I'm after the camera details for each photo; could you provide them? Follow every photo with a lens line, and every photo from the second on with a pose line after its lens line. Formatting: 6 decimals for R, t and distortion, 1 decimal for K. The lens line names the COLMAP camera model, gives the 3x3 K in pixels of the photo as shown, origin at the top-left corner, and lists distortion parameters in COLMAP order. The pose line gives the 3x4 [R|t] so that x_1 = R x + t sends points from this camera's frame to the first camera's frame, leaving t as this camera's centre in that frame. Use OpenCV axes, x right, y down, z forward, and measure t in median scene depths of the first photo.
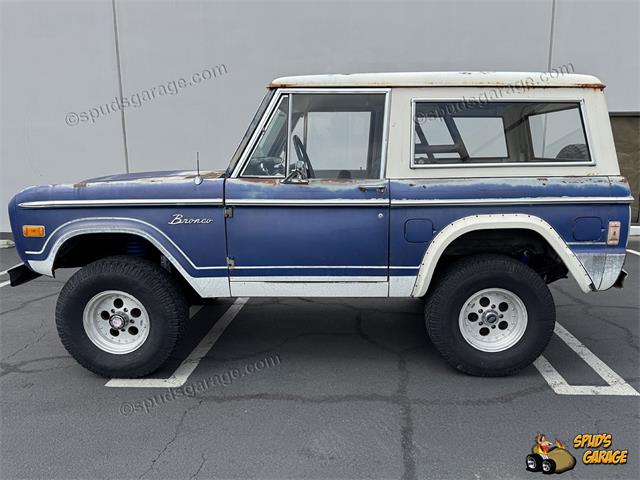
lens RADIAL K [[512.9, 0, 336.2], [0, 512.9, 260.4], [0, 0, 1]] dist [0.066139, -0.085706]
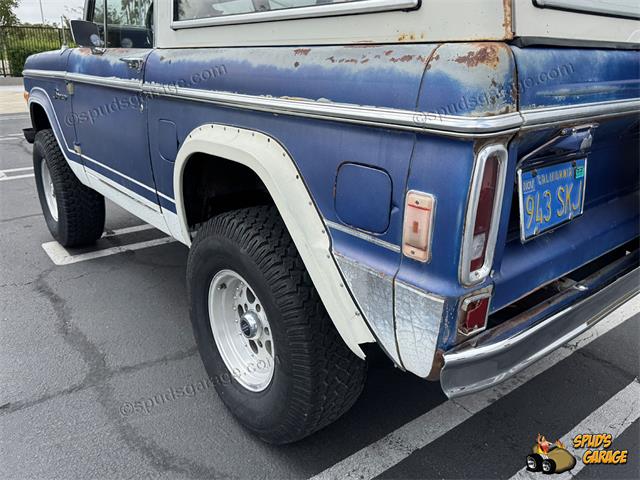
lens RADIAL K [[499.5, 0, 312.8], [0, 499.5, 254.4], [0, 0, 1]] dist [0.072114, -0.101053]
pose [[0.636024, 0.294046, -0.713450, 0.728288], [-0.176950, 0.955493, 0.236056, -0.099349], [0.751107, -0.023892, 0.659748, 0.741718]]
